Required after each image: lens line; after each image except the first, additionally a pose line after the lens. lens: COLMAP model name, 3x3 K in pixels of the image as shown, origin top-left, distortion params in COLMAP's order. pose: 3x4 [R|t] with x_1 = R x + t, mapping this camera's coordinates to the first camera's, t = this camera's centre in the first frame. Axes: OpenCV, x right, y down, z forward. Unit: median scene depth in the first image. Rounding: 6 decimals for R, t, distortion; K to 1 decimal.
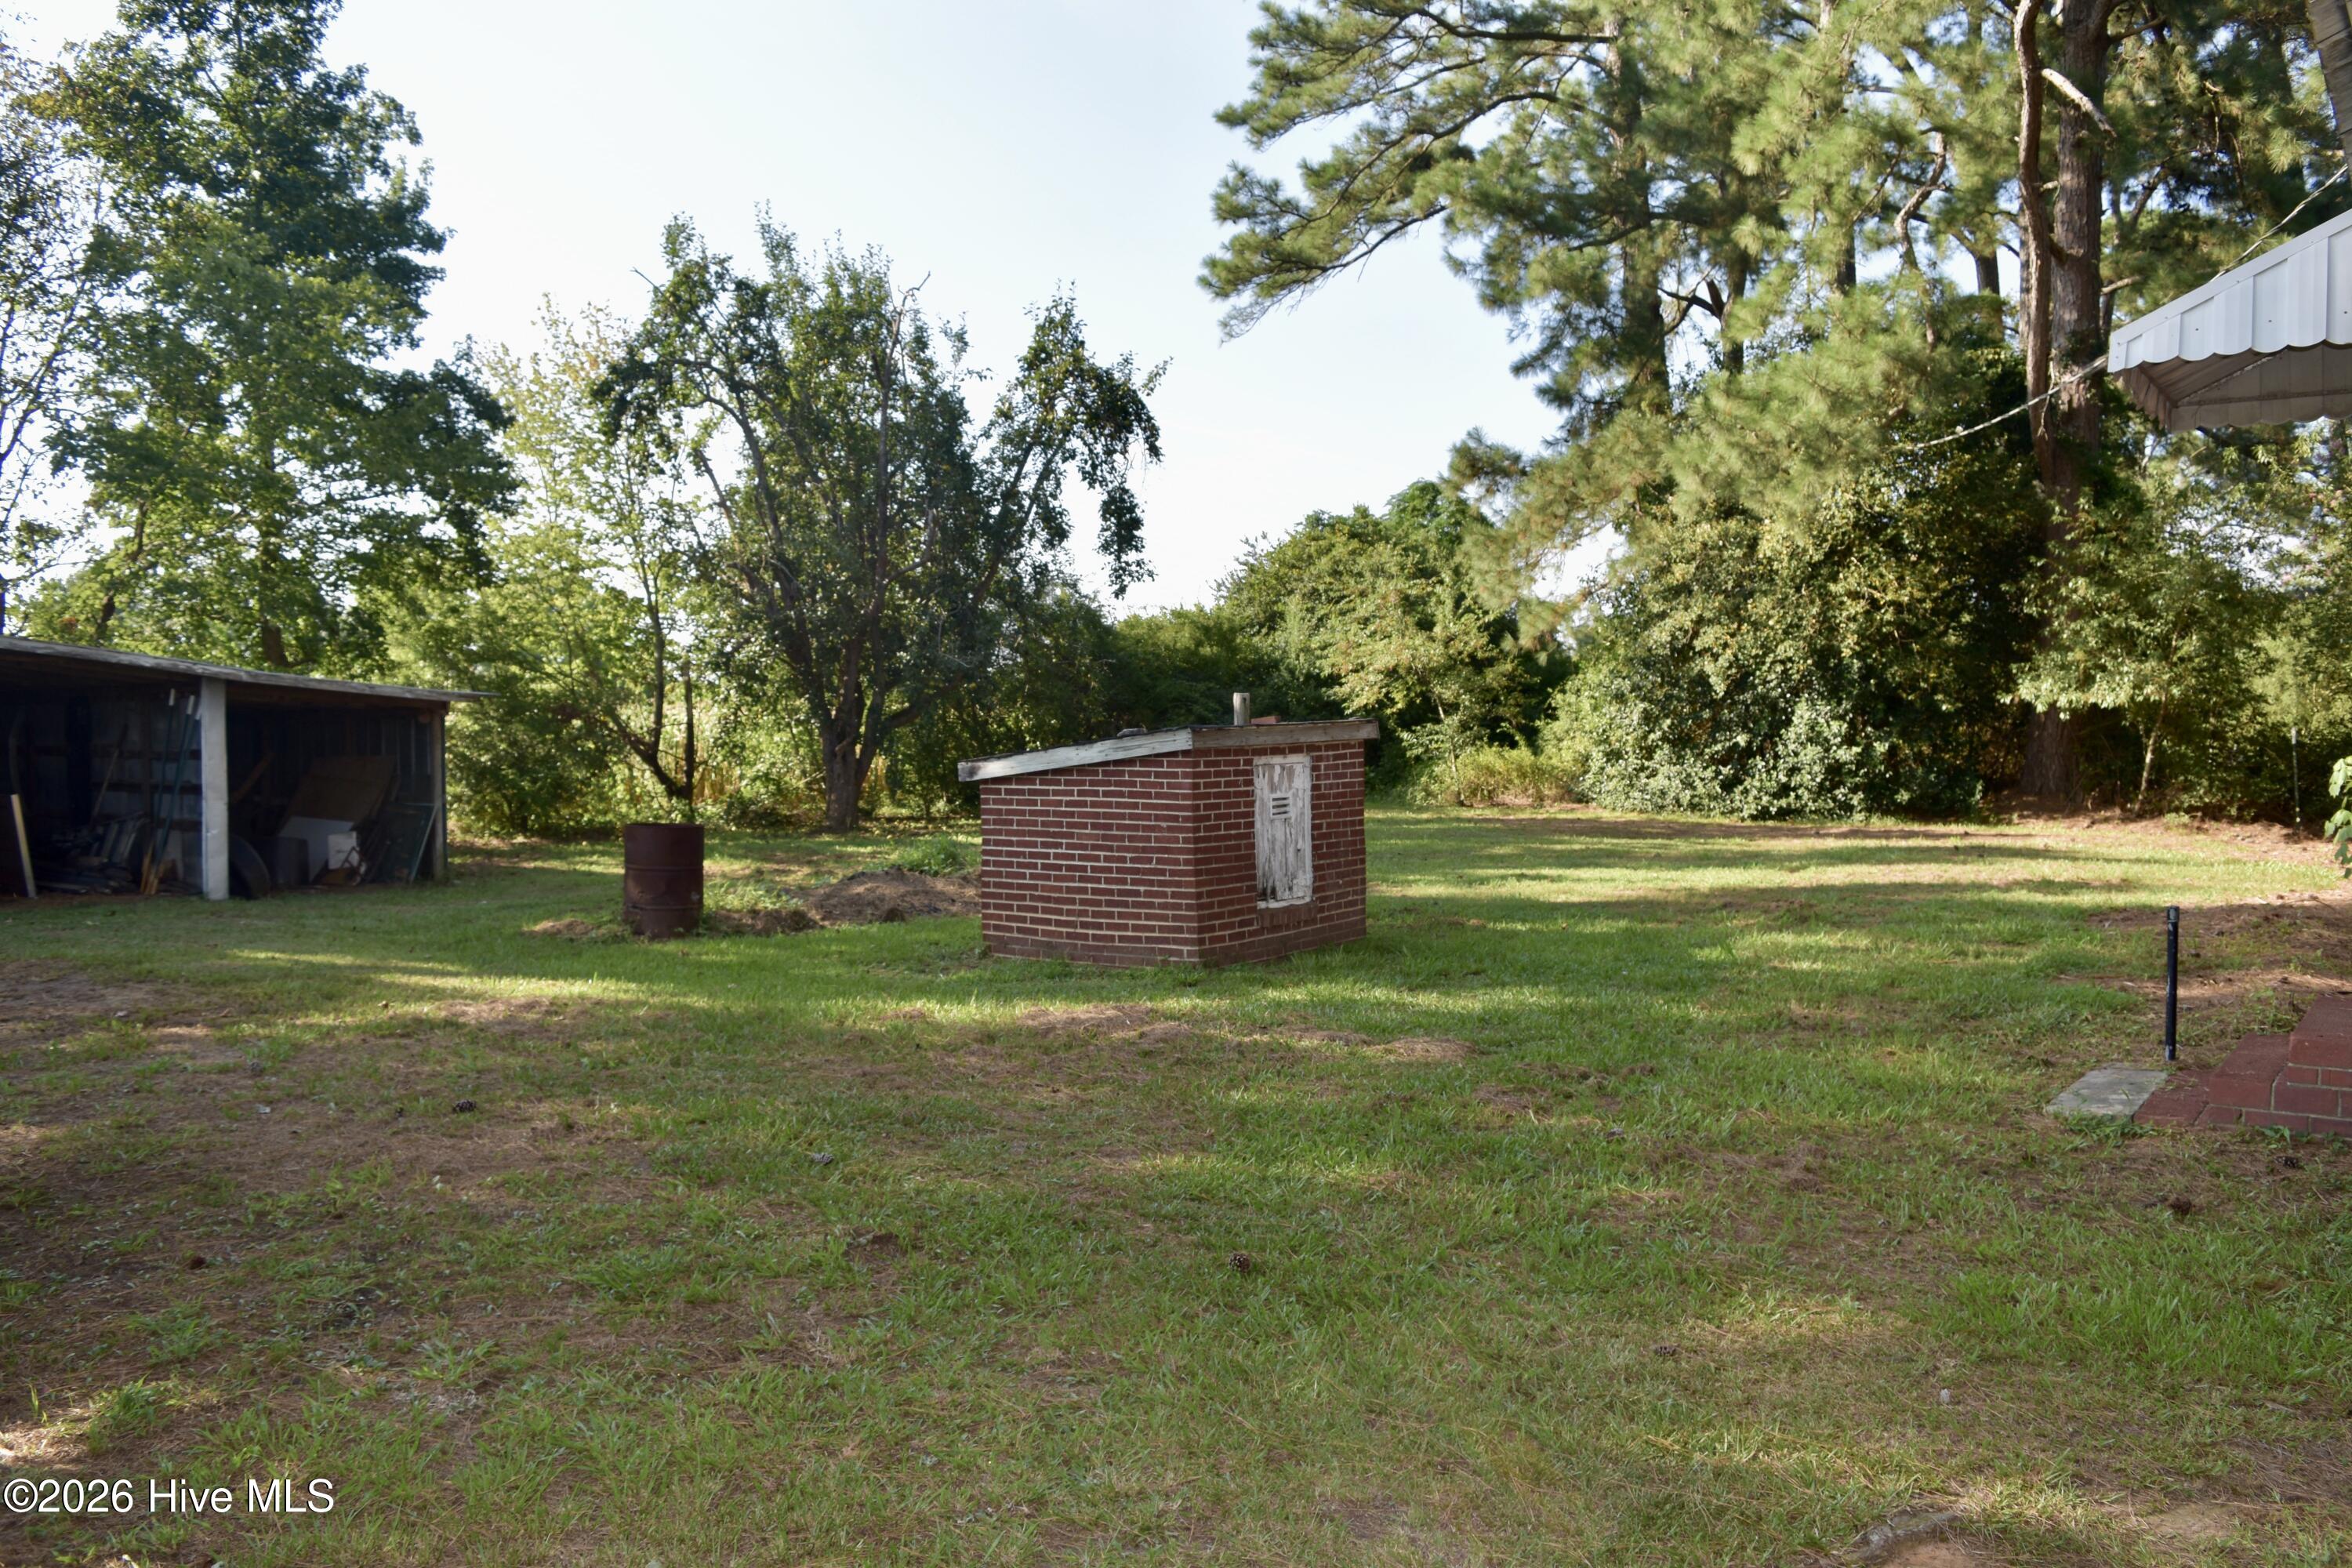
lens RADIAL K [[1775.7, 0, 1176.0], [0, 1775.7, 784.0], [0, 0, 1]] dist [-0.088949, 0.007739]
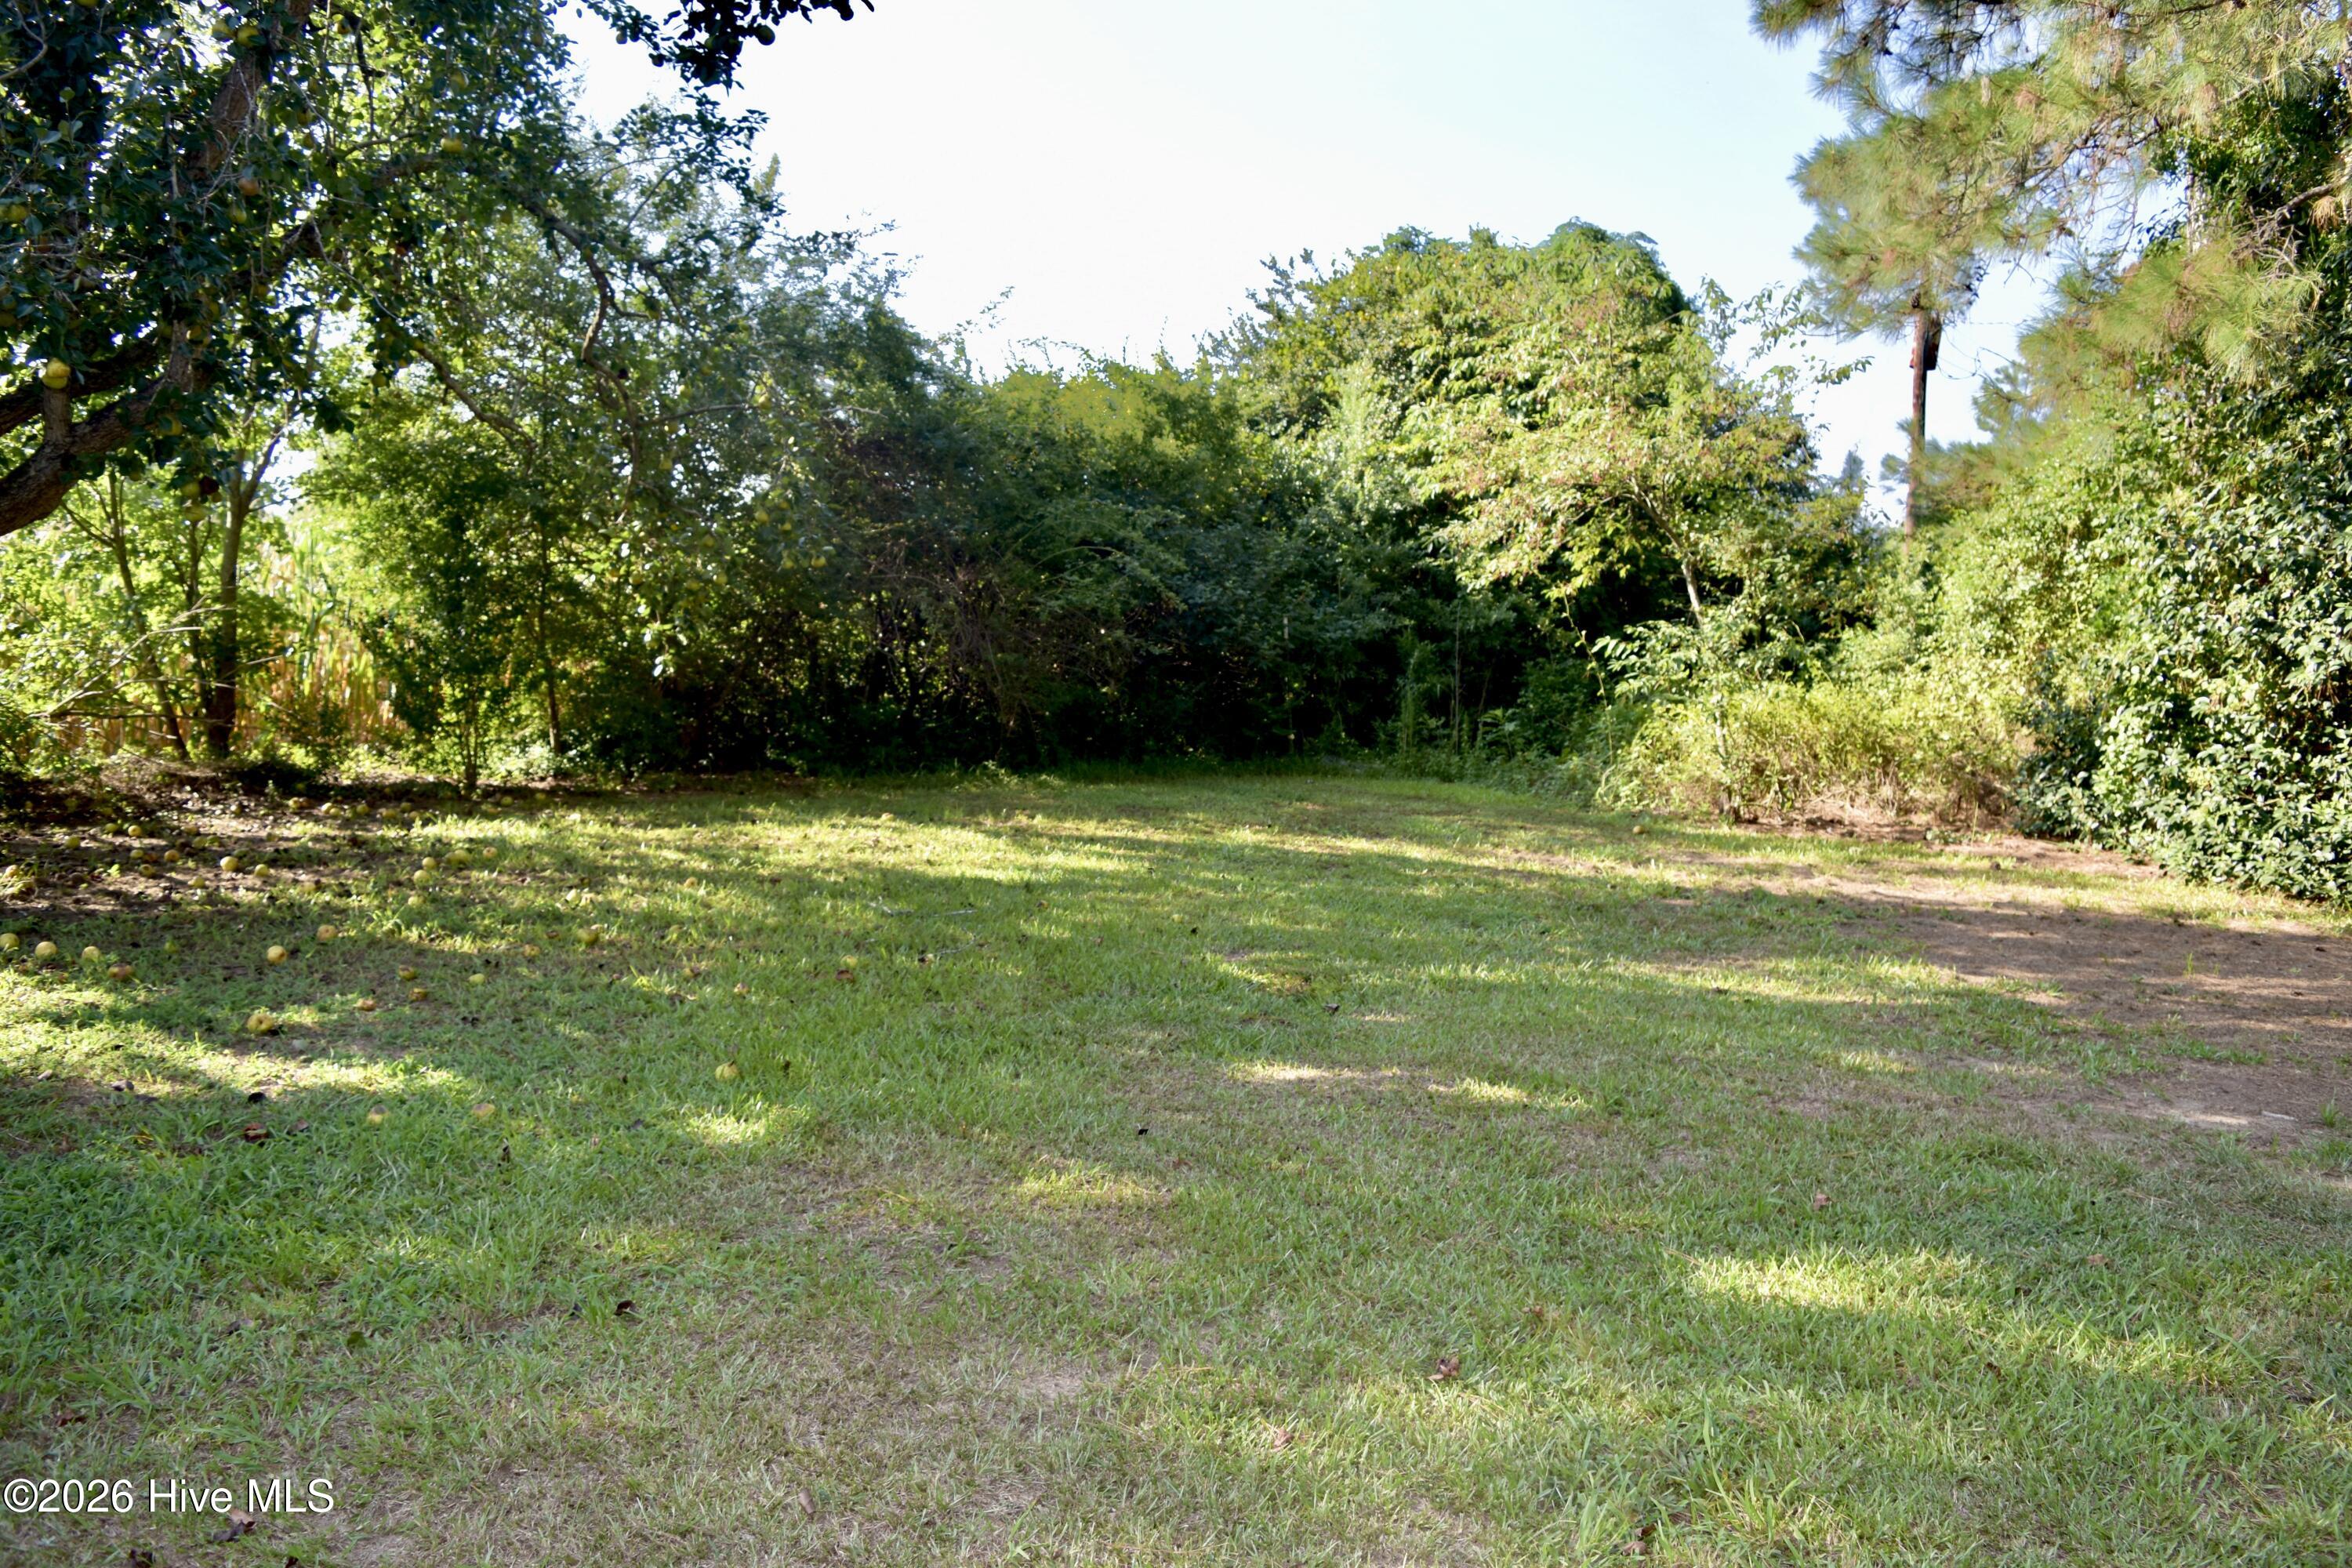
lens RADIAL K [[1910.9, 0, 1176.0], [0, 1910.9, 784.0], [0, 0, 1]] dist [-0.090931, 0.015741]
pose [[0.998709, 0.048639, -0.014662, 0.030256], [-0.047802, 0.997457, 0.052867, -0.012329], [0.017196, -0.052098, 0.998494, 0.479539]]
